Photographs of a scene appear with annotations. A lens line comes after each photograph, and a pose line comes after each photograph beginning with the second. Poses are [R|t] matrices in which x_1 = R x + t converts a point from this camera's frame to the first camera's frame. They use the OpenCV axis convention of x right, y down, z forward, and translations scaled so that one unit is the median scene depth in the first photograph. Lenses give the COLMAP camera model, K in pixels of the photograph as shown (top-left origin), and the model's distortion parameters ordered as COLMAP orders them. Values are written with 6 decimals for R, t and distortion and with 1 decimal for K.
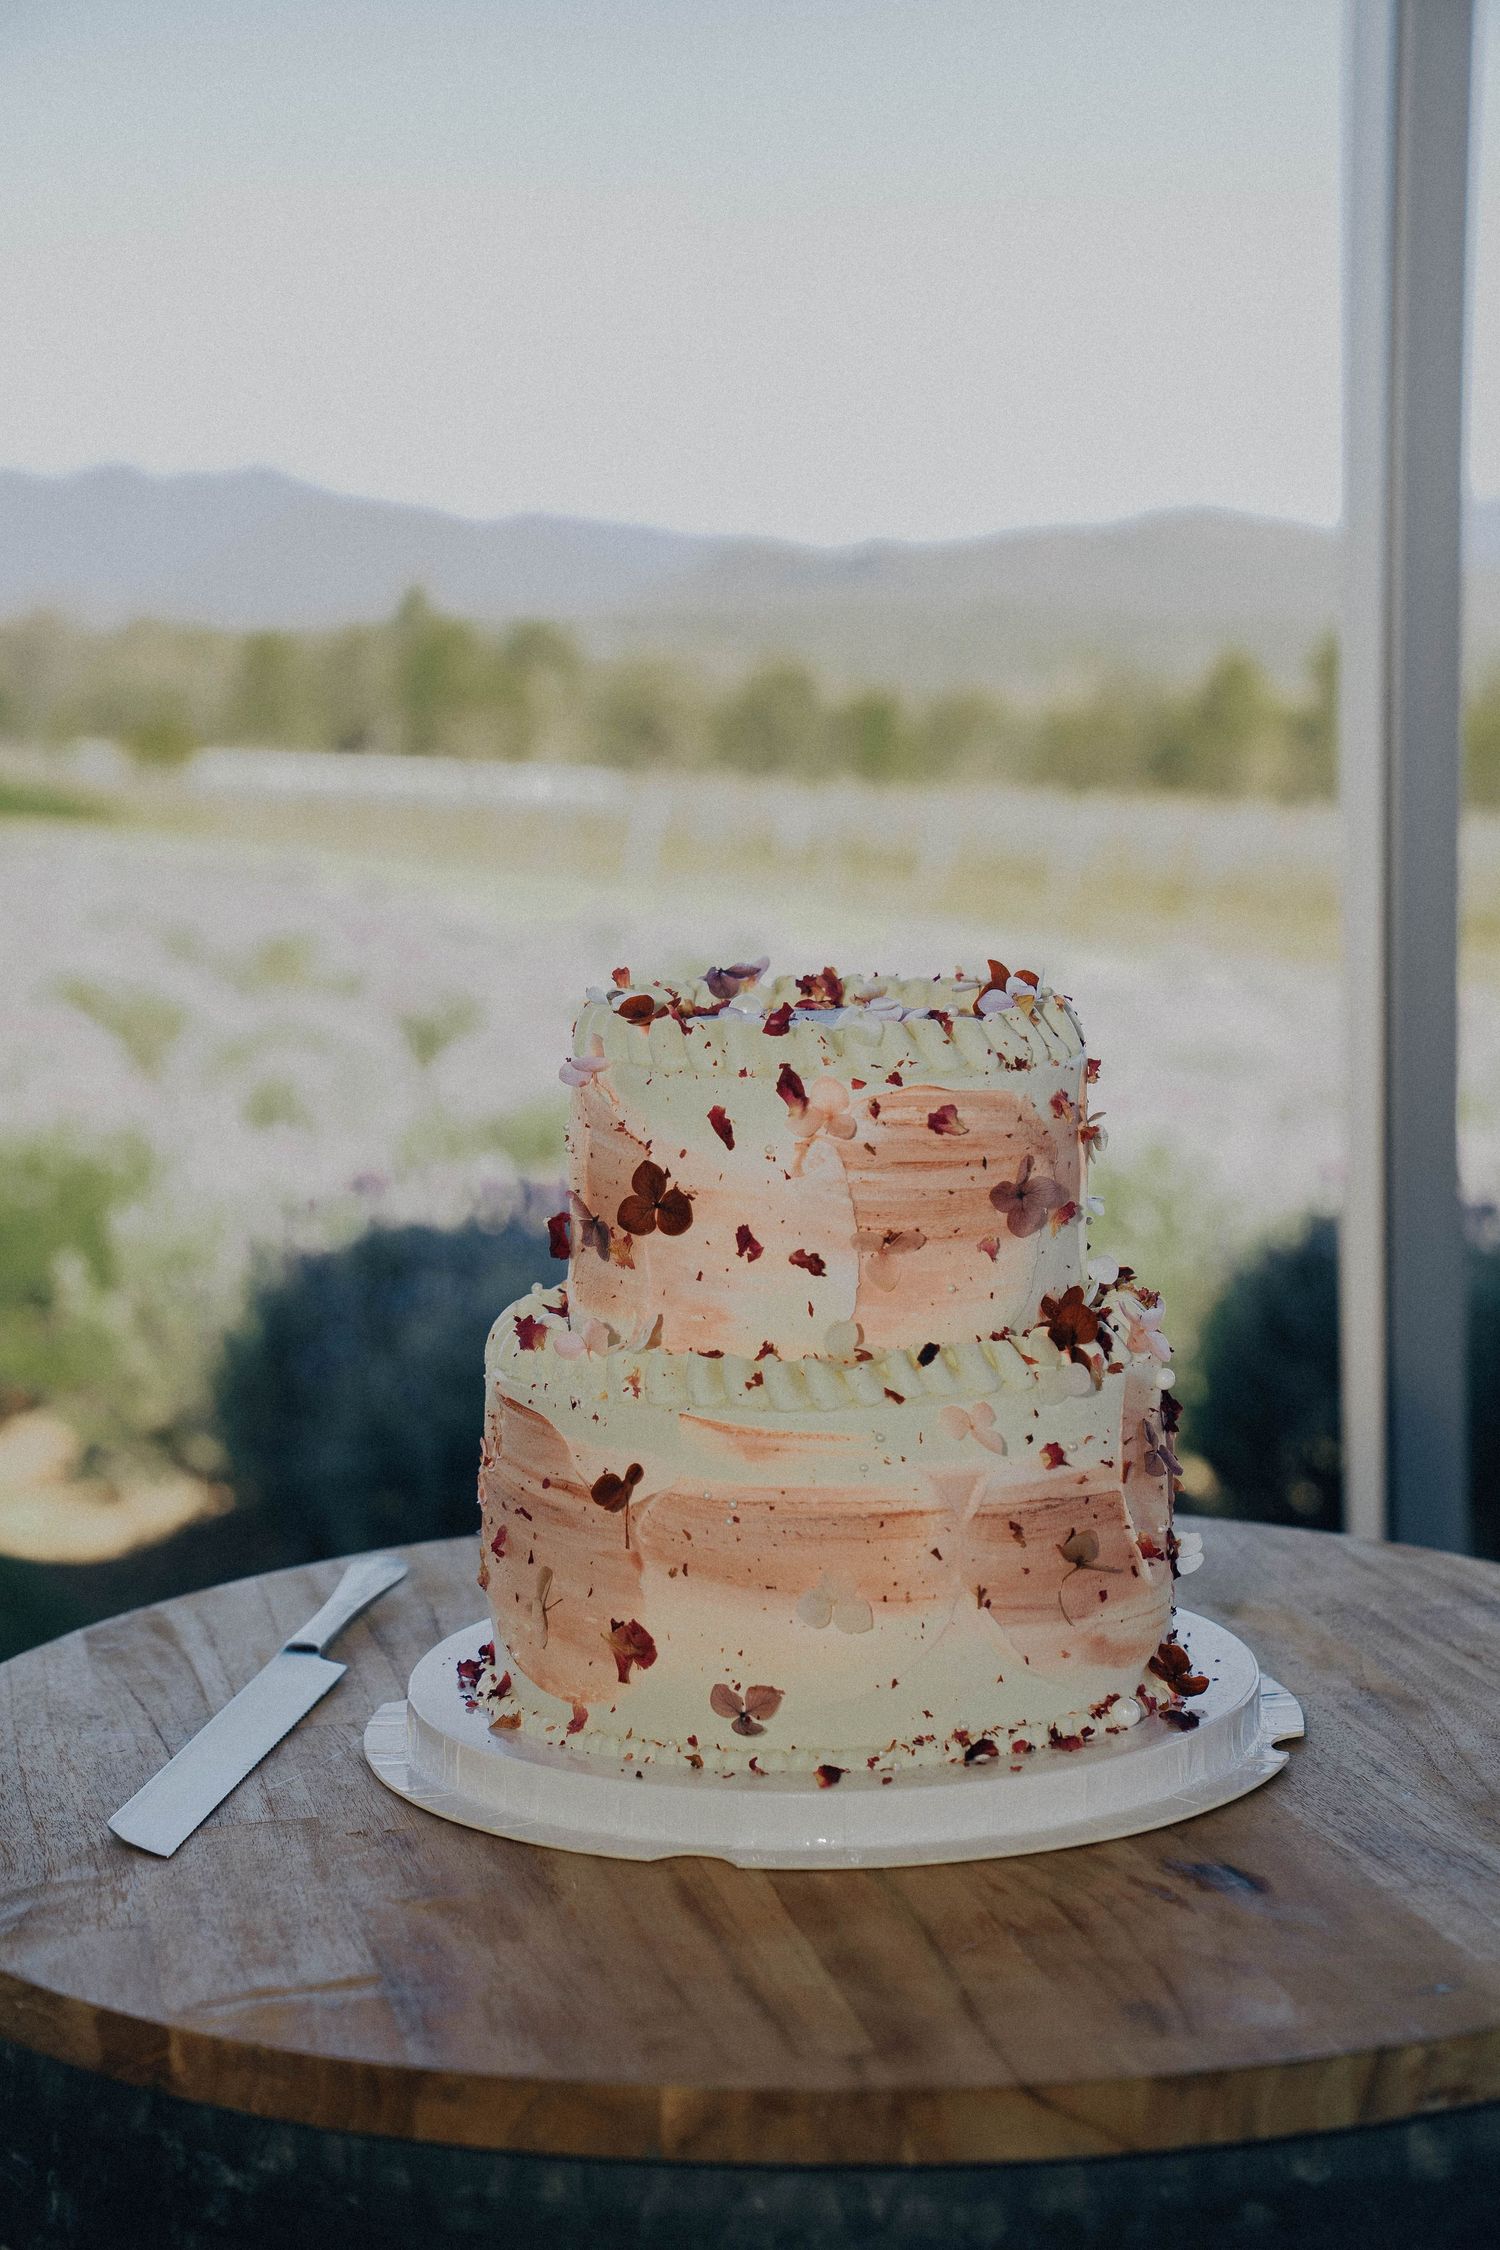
lens RADIAL K [[4060.4, 0, 750.0], [0, 4060.4, 1125.0], [0, 0, 1]] dist [0.402103, -0.301415]
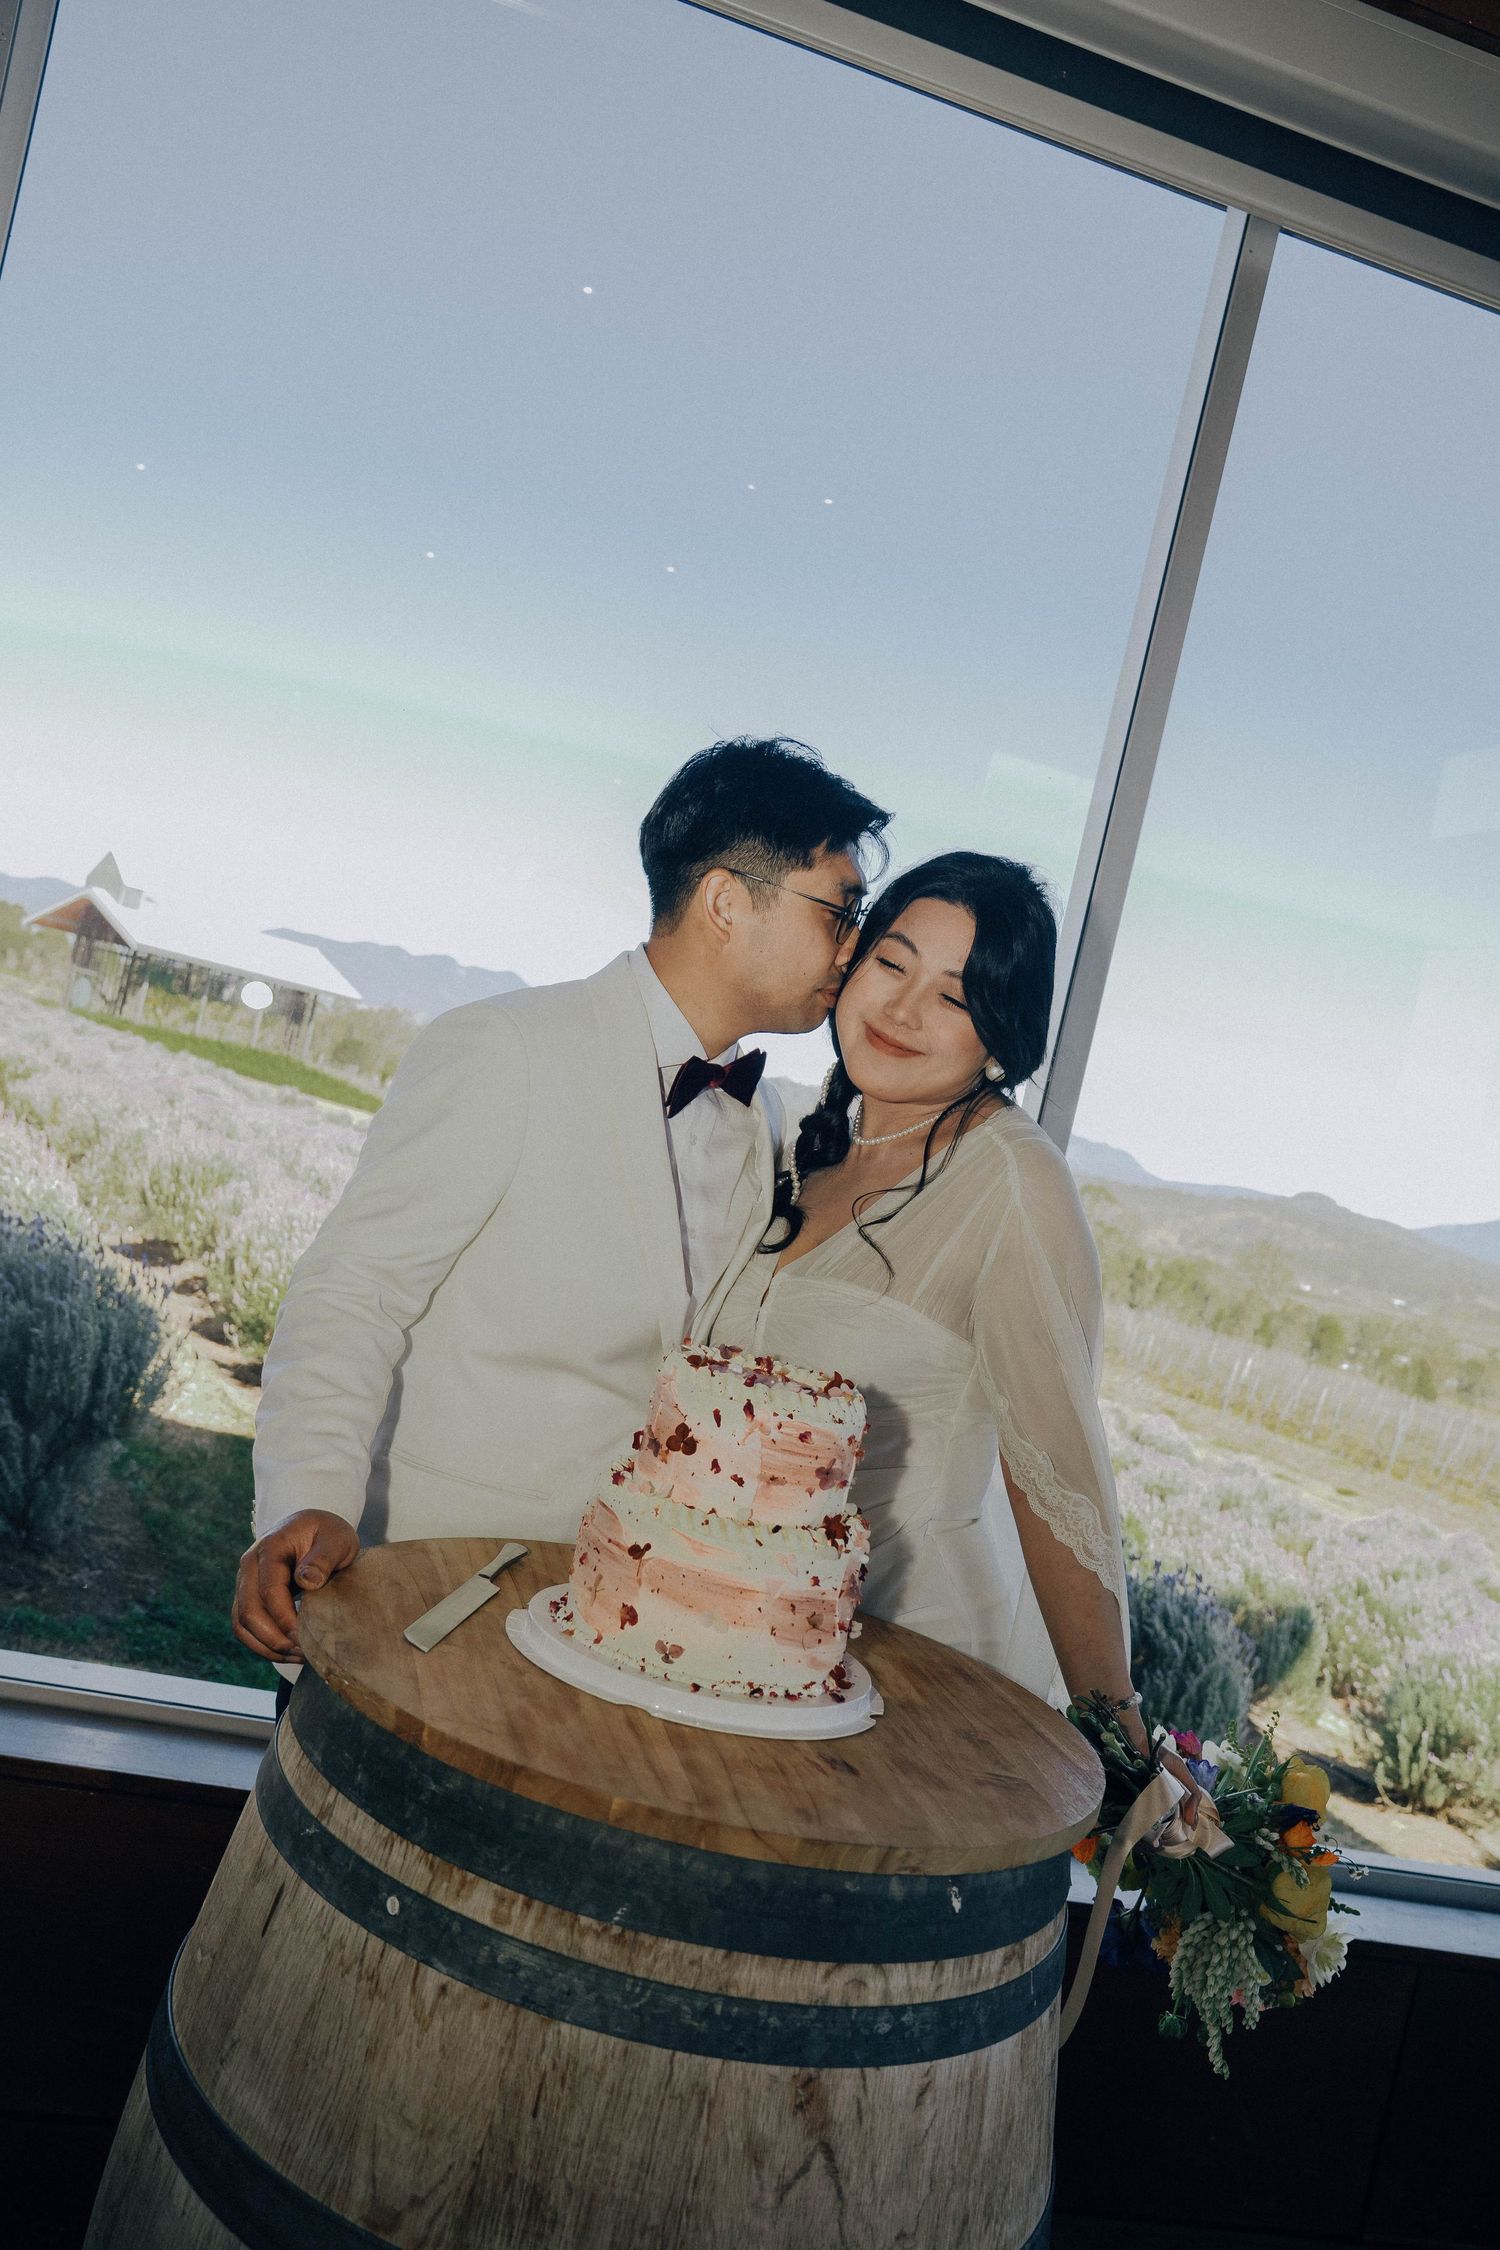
lens RADIAL K [[1957.6, 0, 750.0], [0, 1957.6, 1125.0], [0, 0, 1]] dist [-0.009263, 0.001996]
pose [[0.968455, 0.248309, 0.020915, -0.057071], [-0.244508, 0.963103, -0.112469, -0.042016], [-0.048071, 0.103807, 0.993435, -0.199378]]
